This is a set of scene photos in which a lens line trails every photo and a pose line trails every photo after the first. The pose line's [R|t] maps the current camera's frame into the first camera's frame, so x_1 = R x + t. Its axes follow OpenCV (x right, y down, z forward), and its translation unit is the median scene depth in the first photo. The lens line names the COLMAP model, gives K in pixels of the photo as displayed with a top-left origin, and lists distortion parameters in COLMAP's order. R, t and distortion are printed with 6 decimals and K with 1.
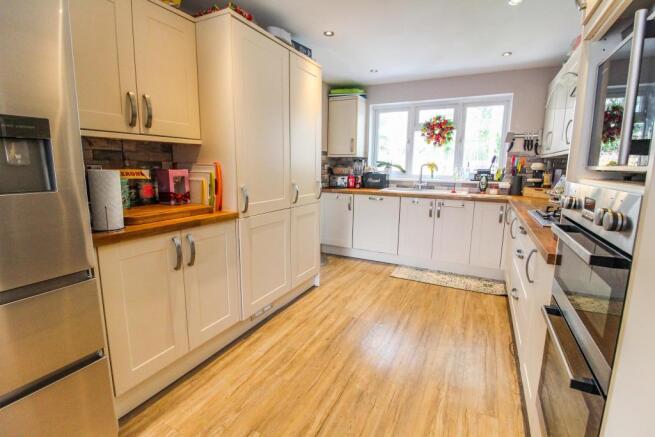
lens RADIAL K [[302.4, 0, 332.3], [0, 302.4, 212.9], [0, 0, 1]] dist [0.002685, -0.014023]
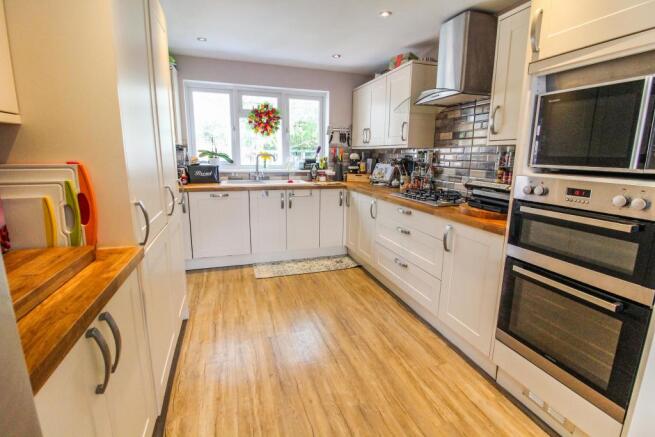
lens RADIAL K [[302.4, 0, 332.3], [0, 302.4, 212.9], [0, 0, 1]] dist [0.002685, -0.014023]
pose [[0.701931, -0.138958, 0.698558, -0.249275], [0.105555, 0.990249, 0.090918, -0.044484], [-0.704380, 0.009918, 0.709754, 0.183772]]
